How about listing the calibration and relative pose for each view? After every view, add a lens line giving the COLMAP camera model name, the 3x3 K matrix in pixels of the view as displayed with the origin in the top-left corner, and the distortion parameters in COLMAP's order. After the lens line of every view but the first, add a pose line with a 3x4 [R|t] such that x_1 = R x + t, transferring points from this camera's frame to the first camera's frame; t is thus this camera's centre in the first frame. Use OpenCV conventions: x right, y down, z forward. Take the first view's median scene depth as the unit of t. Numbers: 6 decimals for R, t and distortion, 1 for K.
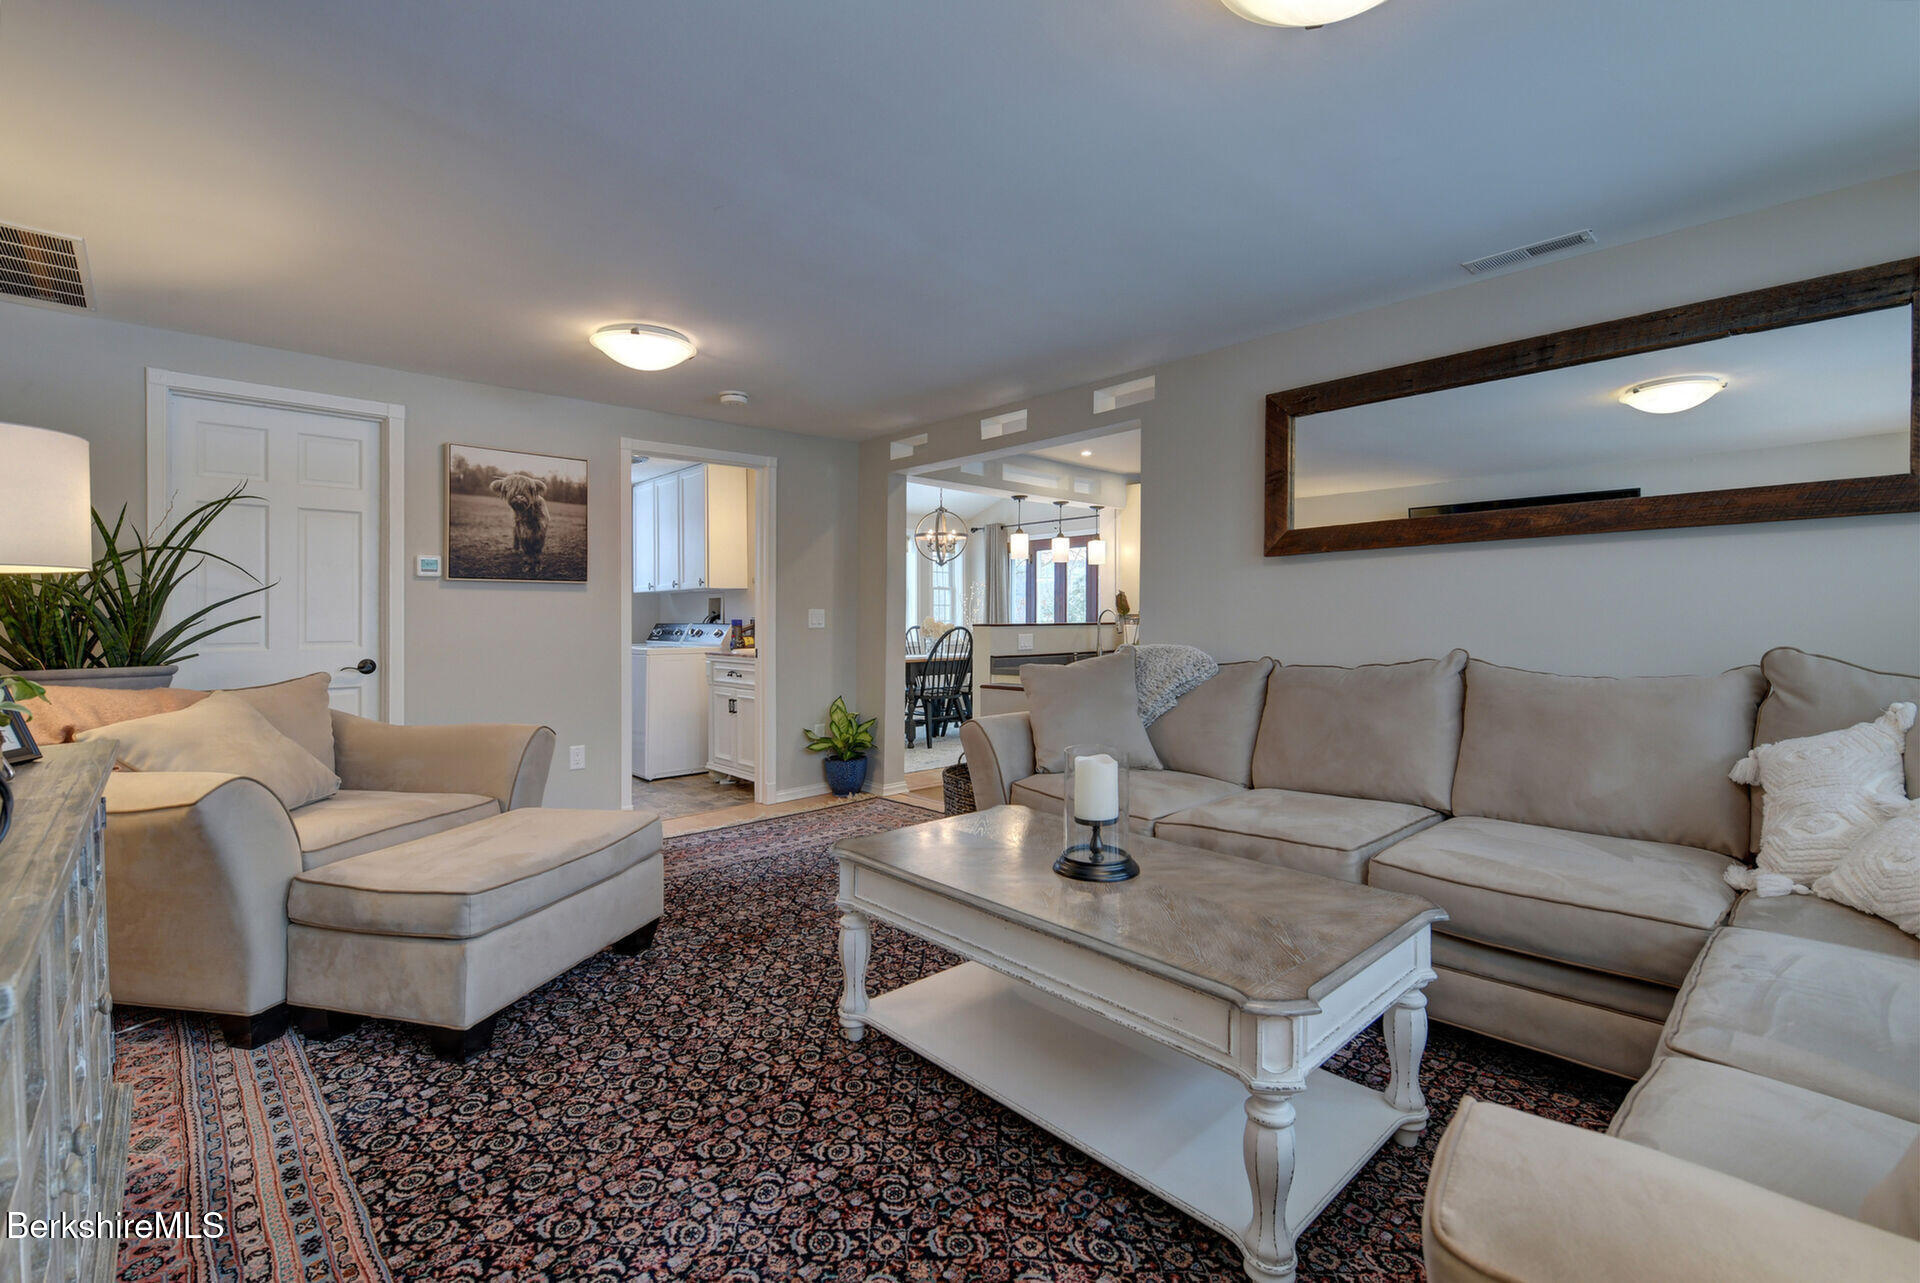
lens RADIAL K [[839.2, 0, 963.4], [0, 839.2, 642.1], [0, 0, 1]] dist [-0.001345, -0.000221]
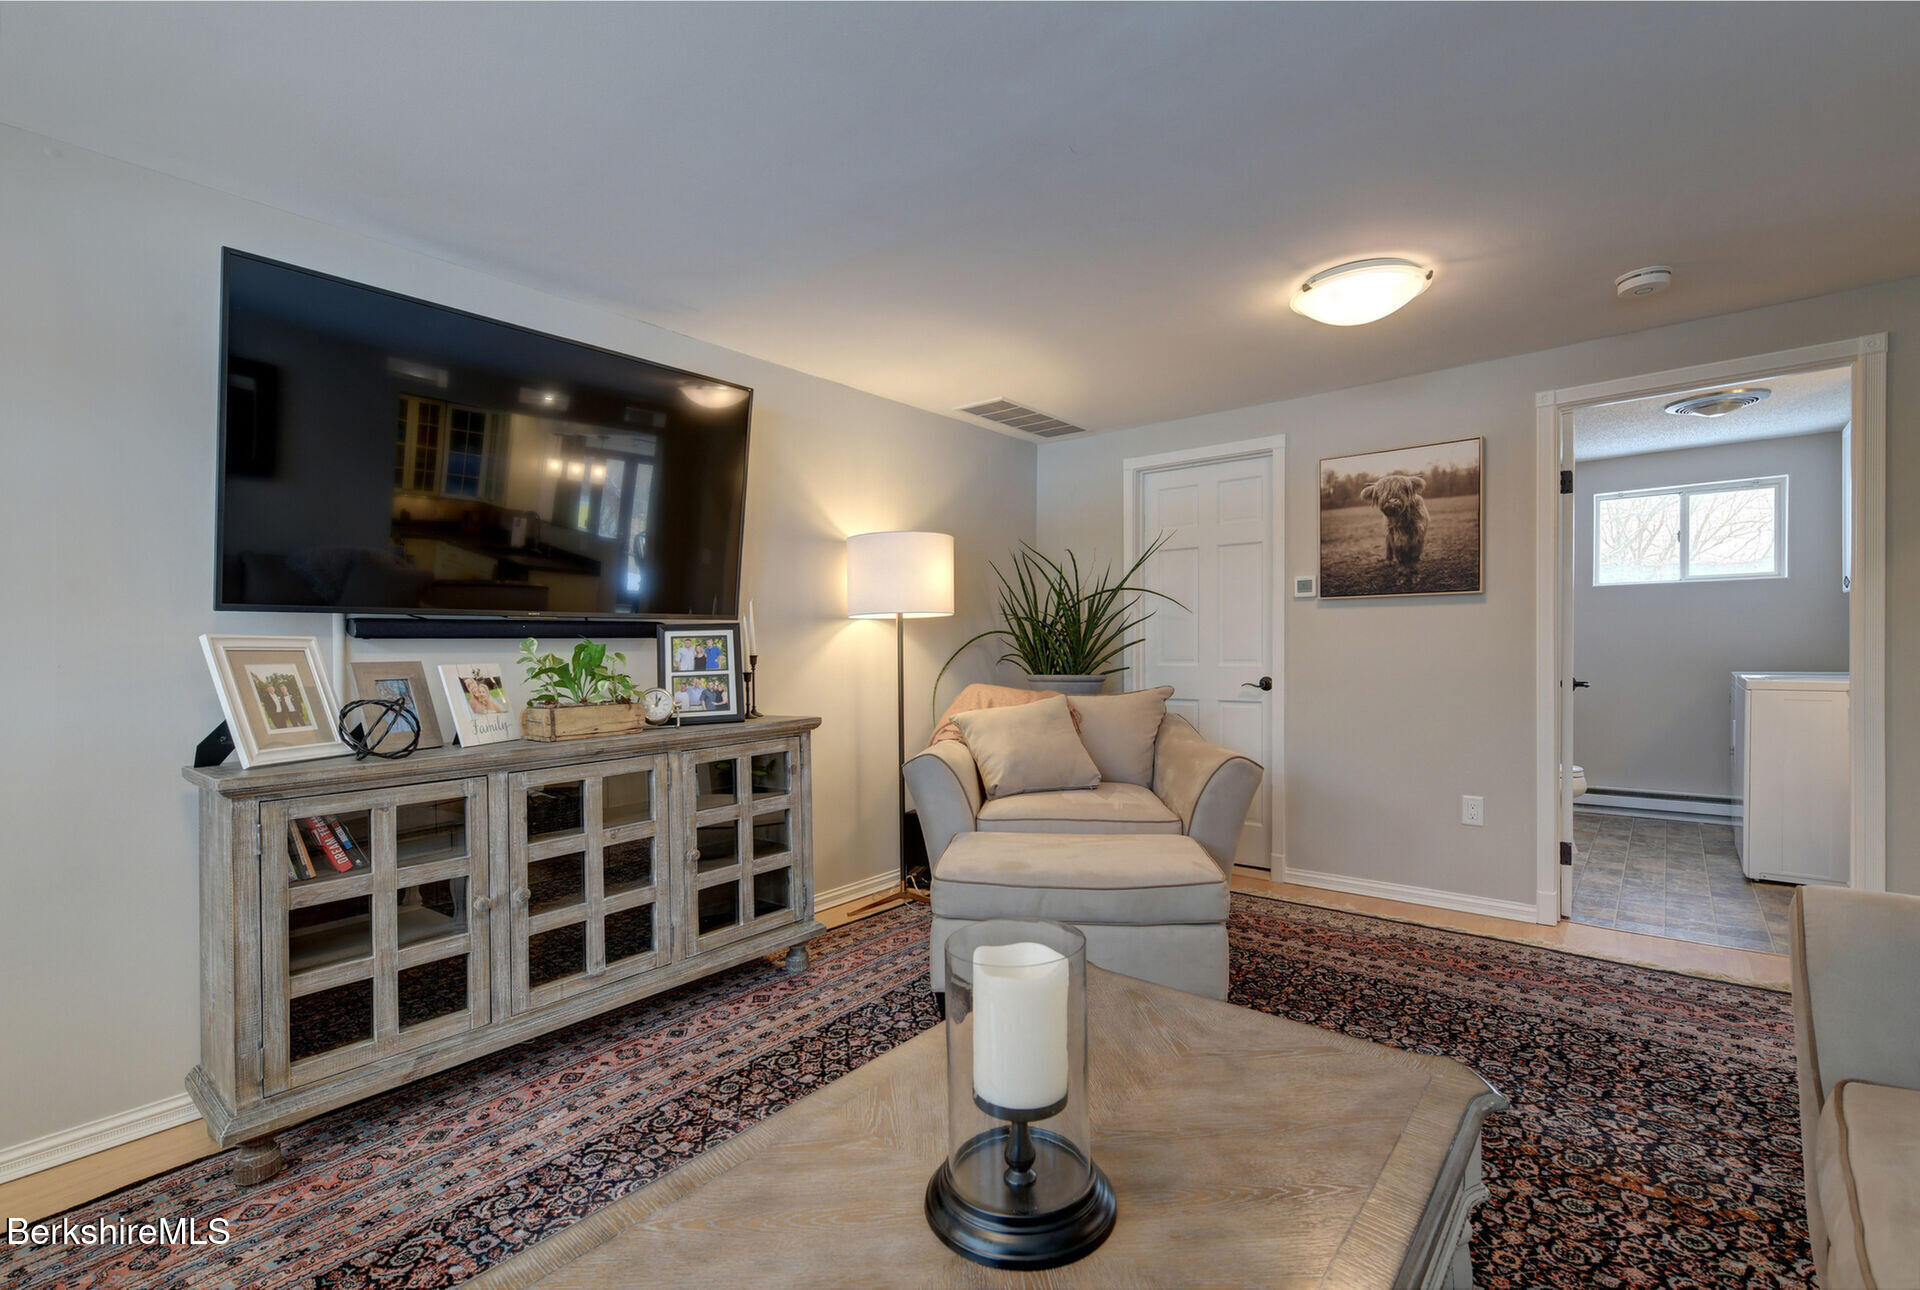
lens RADIAL K [[837.9, 0, 955.4], [0, 837.9, 649.9], [0, 0, 1]] dist [0.004609, 0.000318]
pose [[0.135517, 0.006881, -0.990751, 0.286712], [-0.018683, 0.999816, 0.004389, -0.011225], [0.990599, 0.017915, 0.135620, 0.431796]]
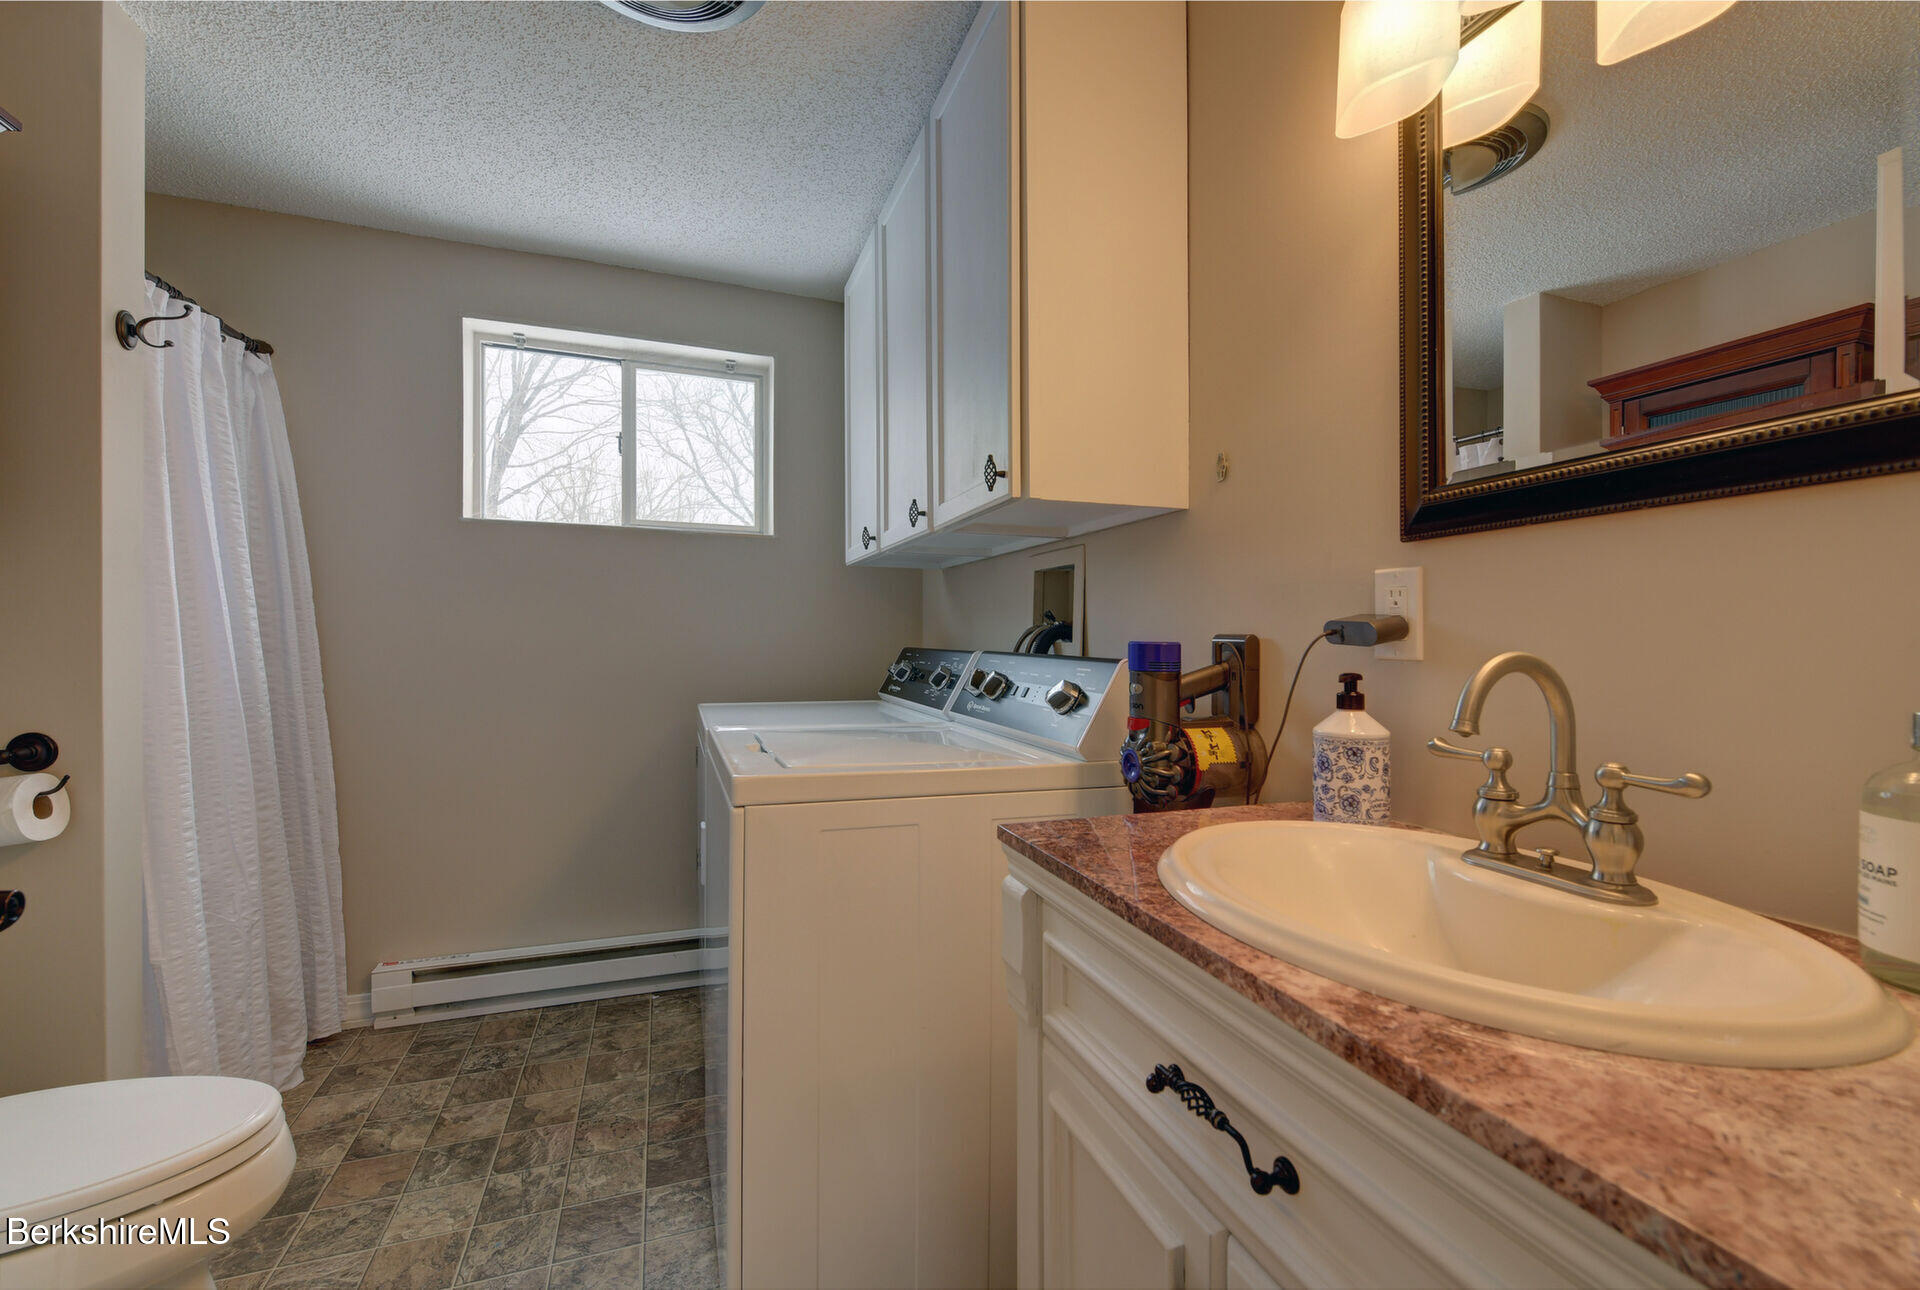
lens RADIAL K [[837.9, 0, 963.3], [0, 837.9, 649.1], [0, 0, 1]] dist [0.004609, 0.000318]
pose [[0.919312, 0.009177, -0.393422, -0.365925], [-0.012513, 0.999904, -0.005917, -0.036080], [0.393330, 0.010363, 0.919339, 1.246614]]
